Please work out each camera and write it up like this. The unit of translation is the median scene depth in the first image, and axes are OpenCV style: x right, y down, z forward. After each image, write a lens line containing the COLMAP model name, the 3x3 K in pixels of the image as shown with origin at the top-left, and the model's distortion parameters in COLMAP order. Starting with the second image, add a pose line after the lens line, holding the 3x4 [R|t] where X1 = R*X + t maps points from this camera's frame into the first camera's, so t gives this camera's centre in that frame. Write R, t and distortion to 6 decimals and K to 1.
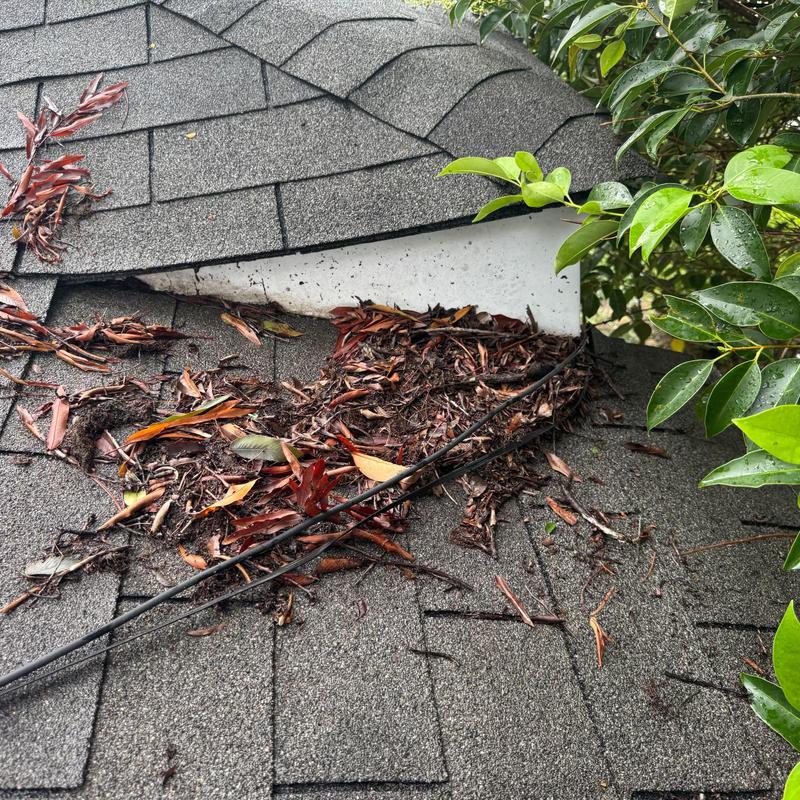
lens RADIAL K [[714.1, 0, 400.0], [0, 714.1, 400.0], [0, 0, 1]] dist [0.140524, -0.313319]
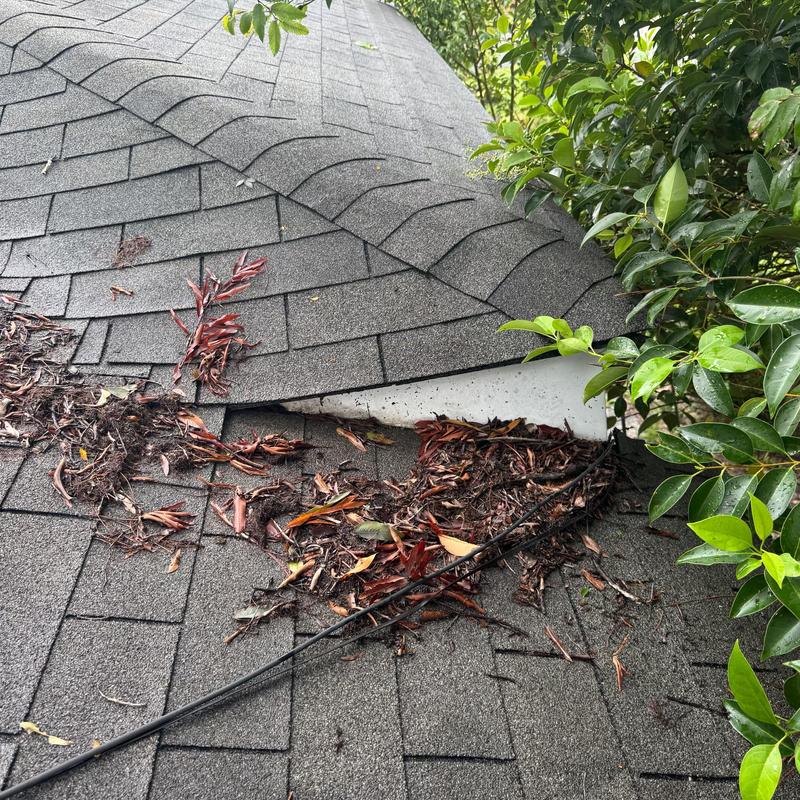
lens RADIAL K [[714.1, 0, 400.0], [0, 714.1, 400.0], [0, 0, 1]] dist [0.140524, -0.313319]
pose [[0.998153, -0.005425, -0.060510, -0.053198], [0.000022, 0.996038, -0.088934, -0.060543], [0.060753, 0.088768, 0.994198, -0.399419]]
